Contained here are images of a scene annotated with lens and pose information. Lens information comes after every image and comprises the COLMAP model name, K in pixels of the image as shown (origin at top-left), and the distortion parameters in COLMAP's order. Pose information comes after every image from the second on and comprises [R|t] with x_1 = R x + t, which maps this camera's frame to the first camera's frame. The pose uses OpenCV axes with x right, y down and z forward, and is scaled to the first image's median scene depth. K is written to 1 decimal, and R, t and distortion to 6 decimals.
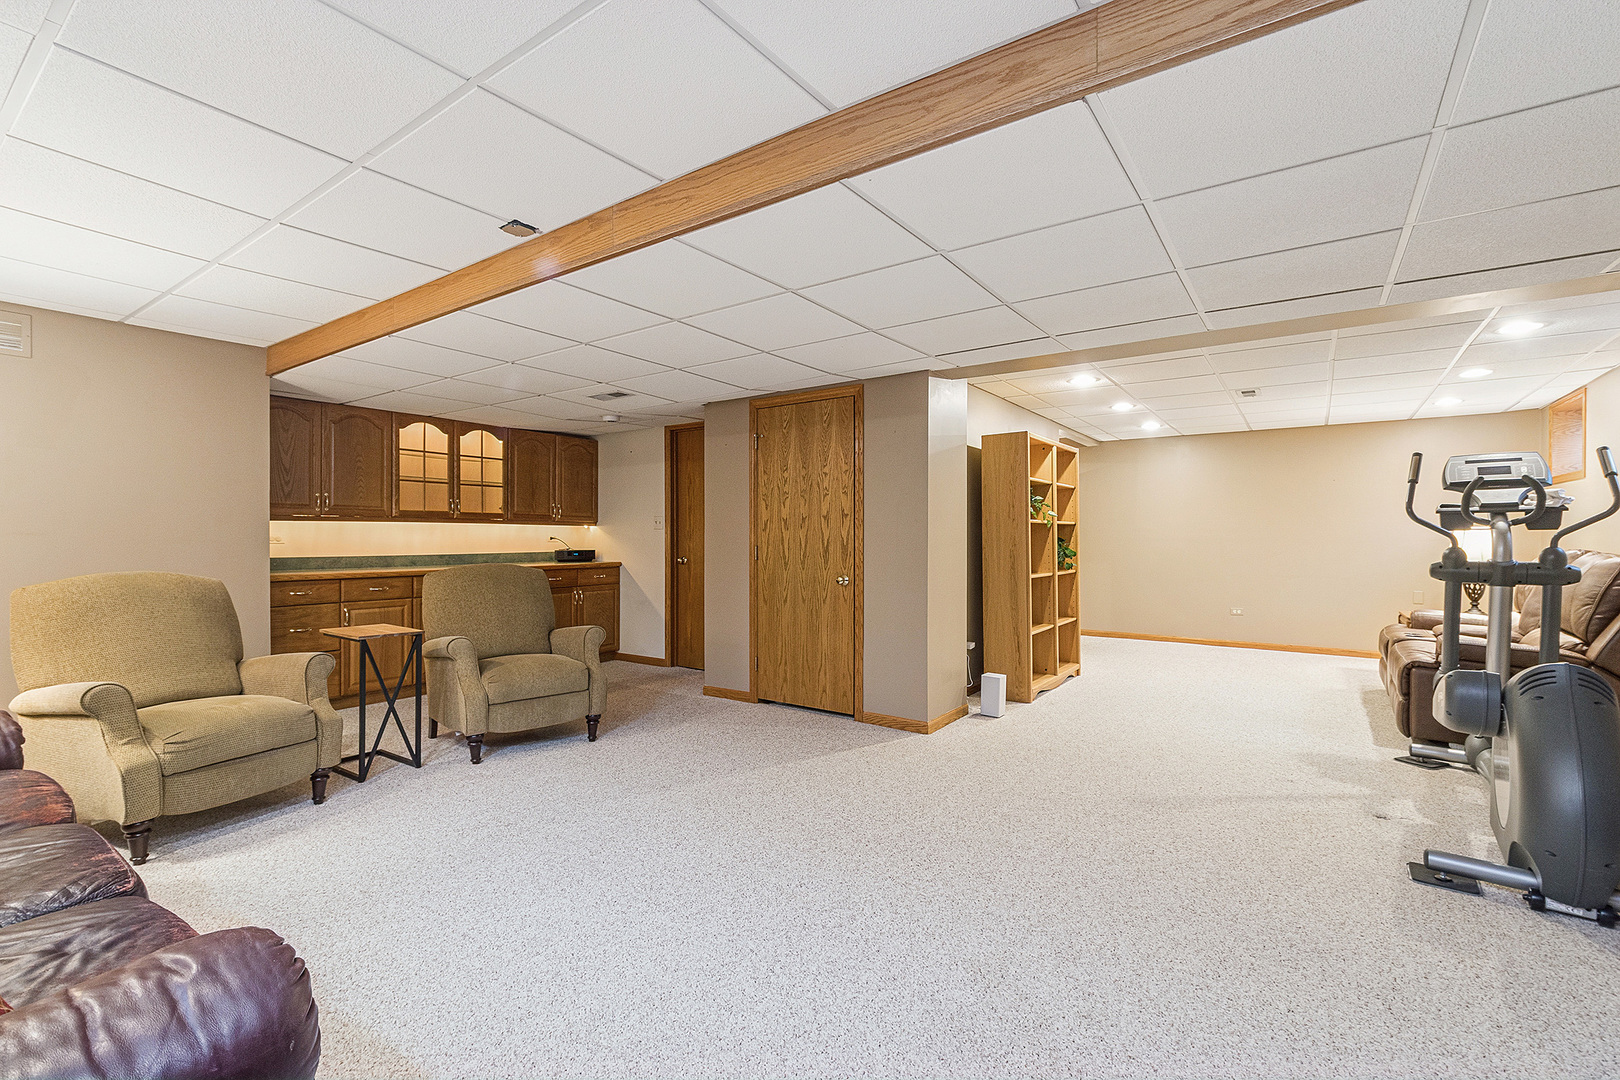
lens RADIAL K [[714.9, 0, 807.5], [0, 714.9, 537.8], [0, 0, 1]] dist [-0.000826, -0.000692]
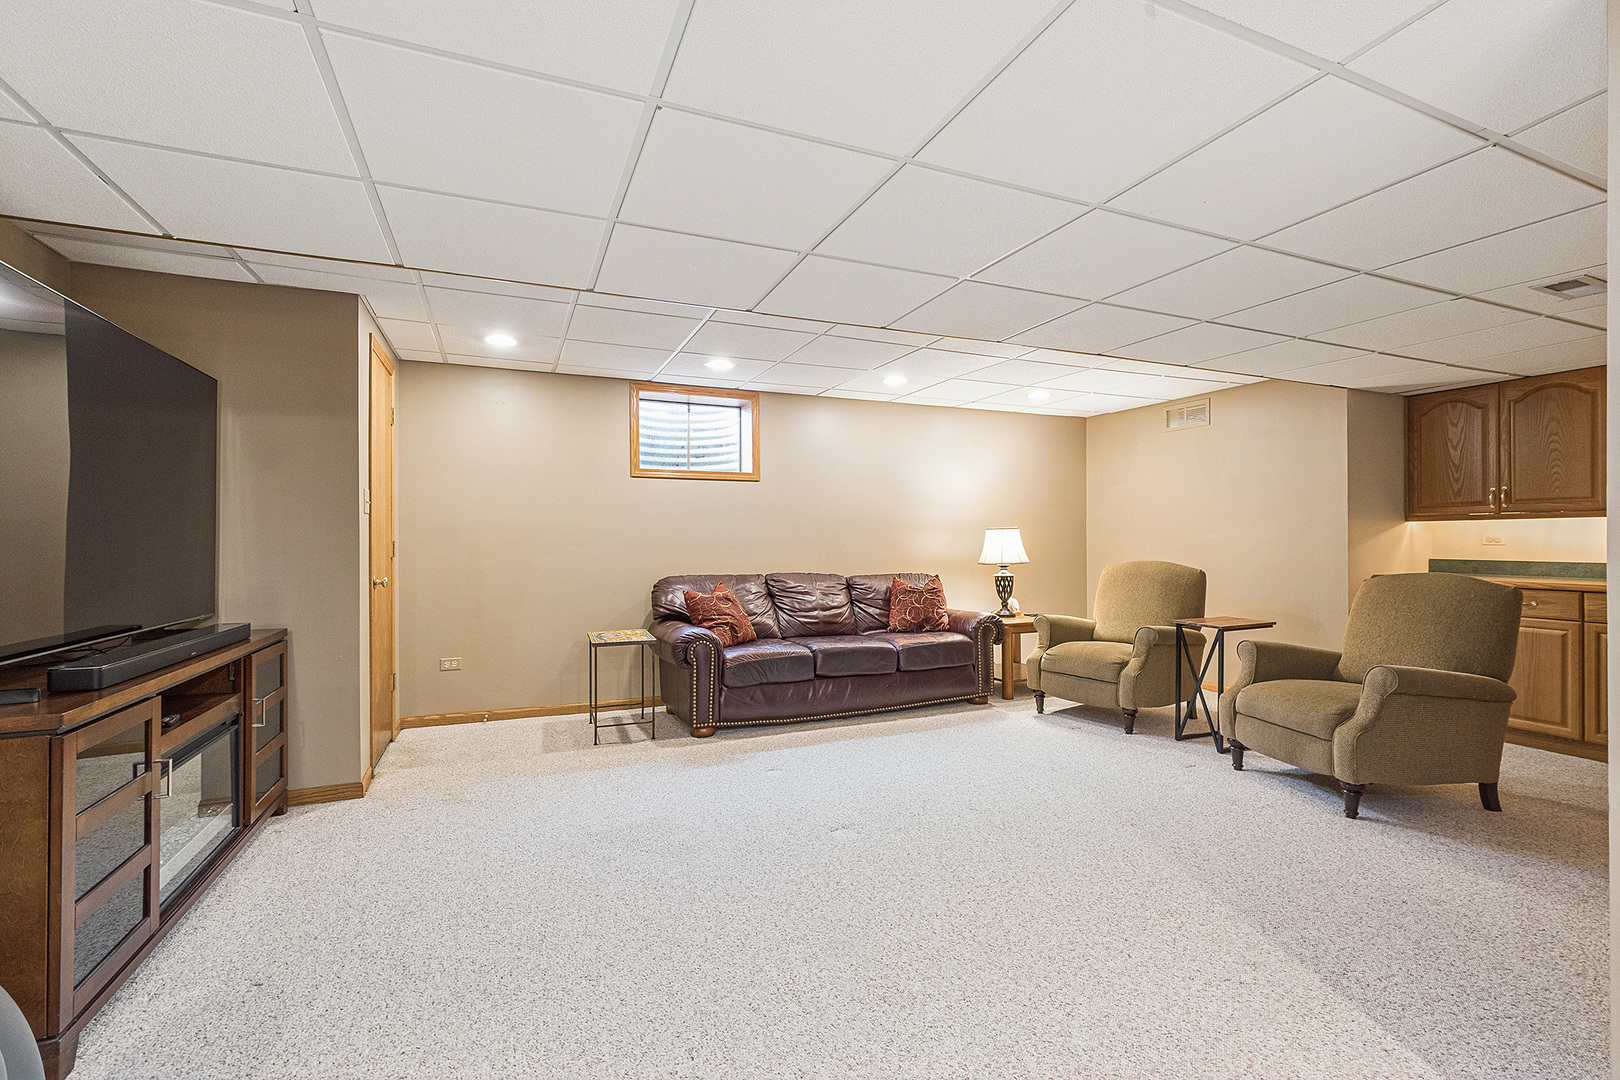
lens RADIAL K [[714.9, 0, 803.2], [0, 714.9, 538.6], [0, 0, 1]] dist [-0.000826, -0.000692]
pose [[-0.530990, 0.000507, -0.847378, 0.636921], [0.003144, 0.999994, -0.001371, -0.001830], [0.847372, -0.003392, -0.530989, 0.944005]]
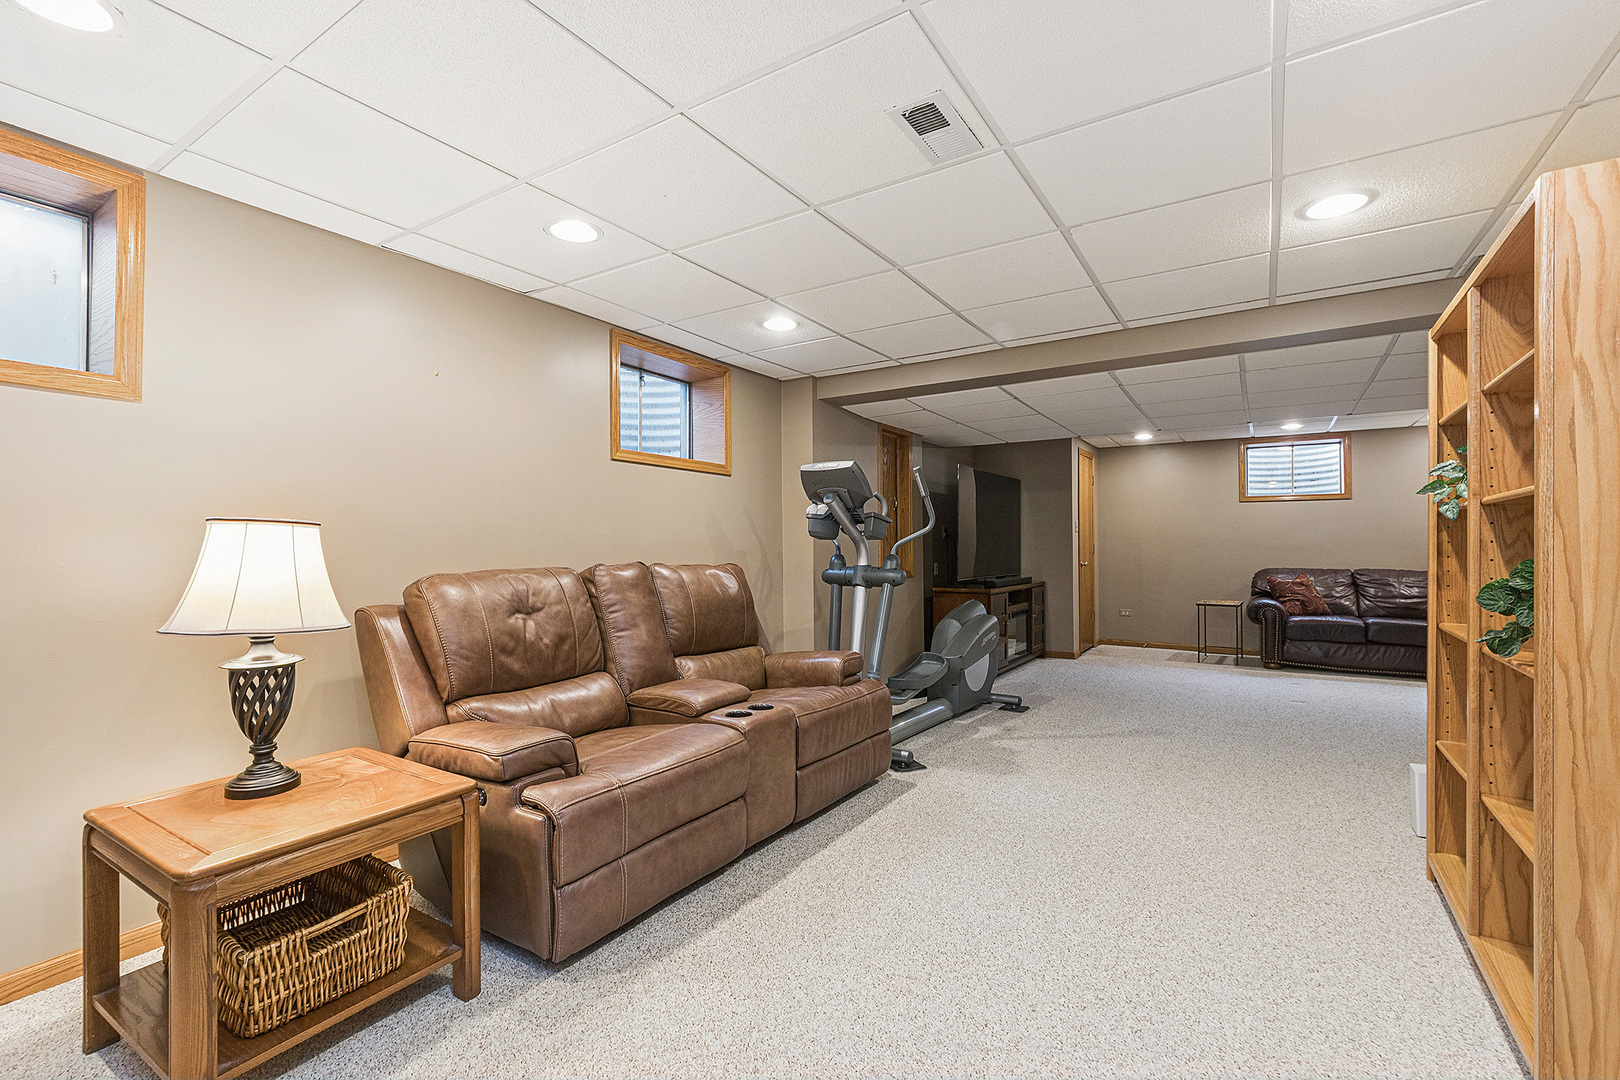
lens RADIAL K [[714.9, 0, 809.2], [0, 714.9, 540.4], [0, 0, 1]] dist [-0.000826, -0.000692]
pose [[-0.998967, 0.003249, -0.045323, 0.969925], [0.003615, 0.999961, -0.008008, -0.000232], [0.045296, -0.008164, -0.998940, 1.877539]]
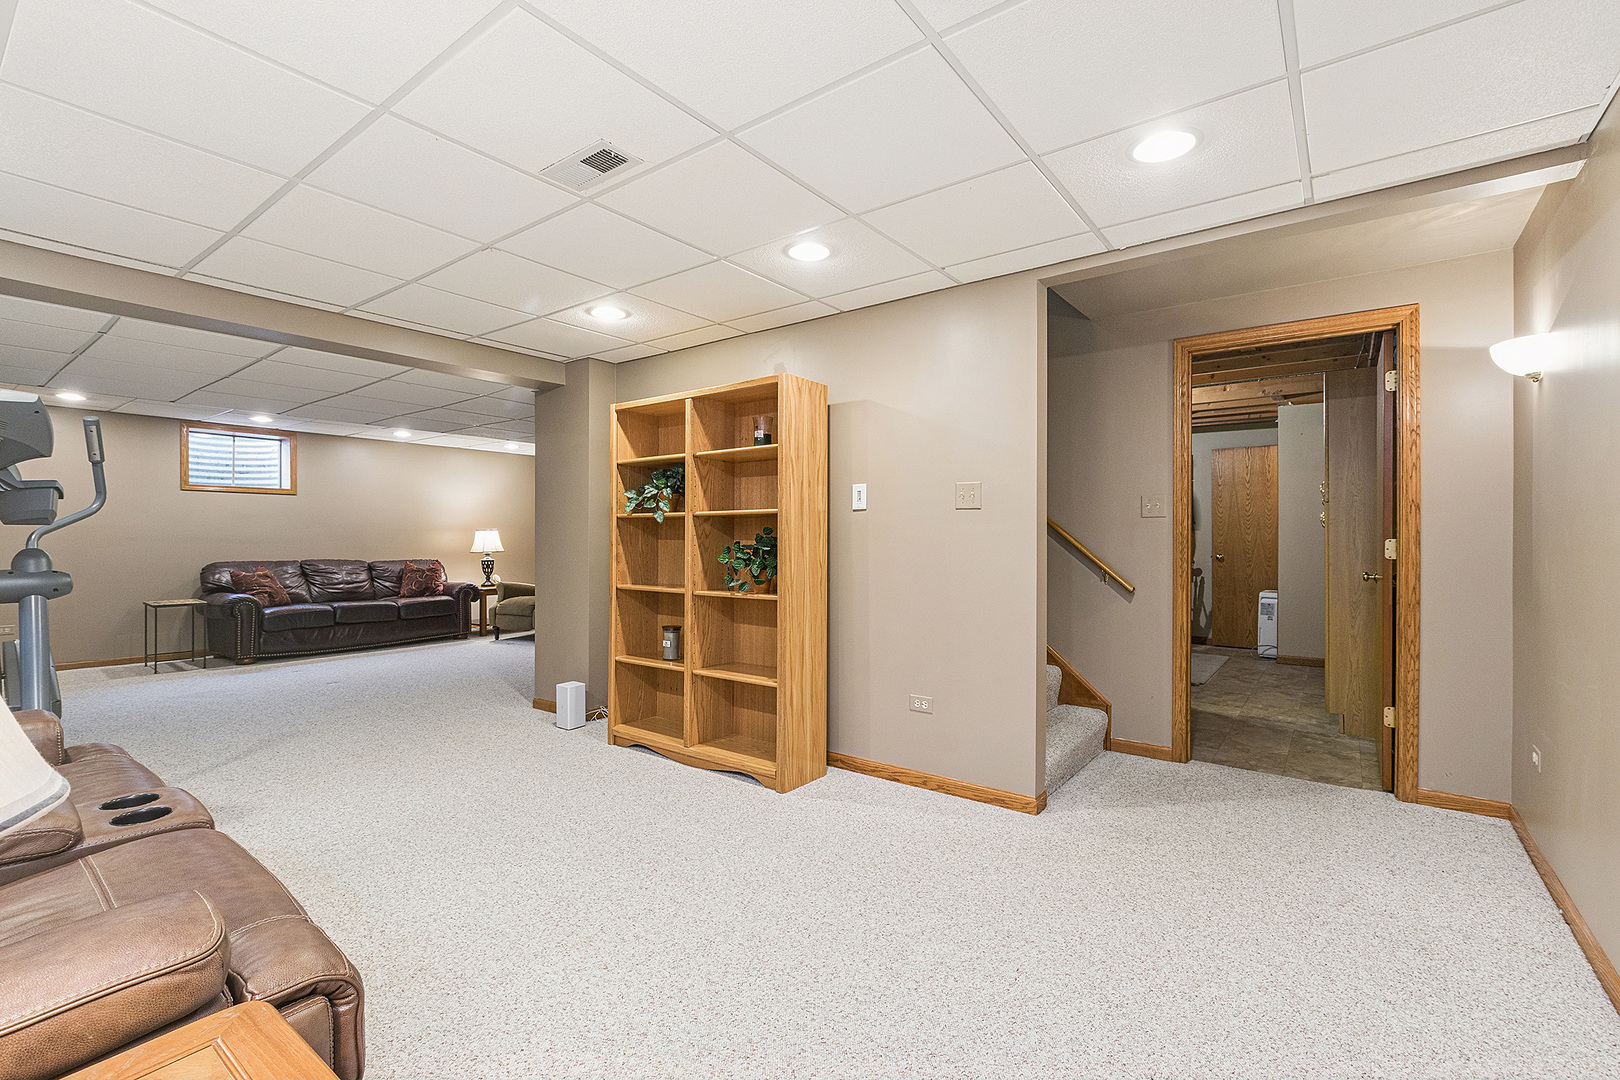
lens RADIAL K [[714.9, 0, 800.8], [0, 714.9, 537.0], [0, 0, 1]] dist [-0.000826, -0.000692]
pose [[-0.040830, -0.000762, -0.999166, 1.395059], [0.000146, 1.000000, -0.000769, 0.001249], [0.999166, -0.000177, -0.040830, 1.586464]]
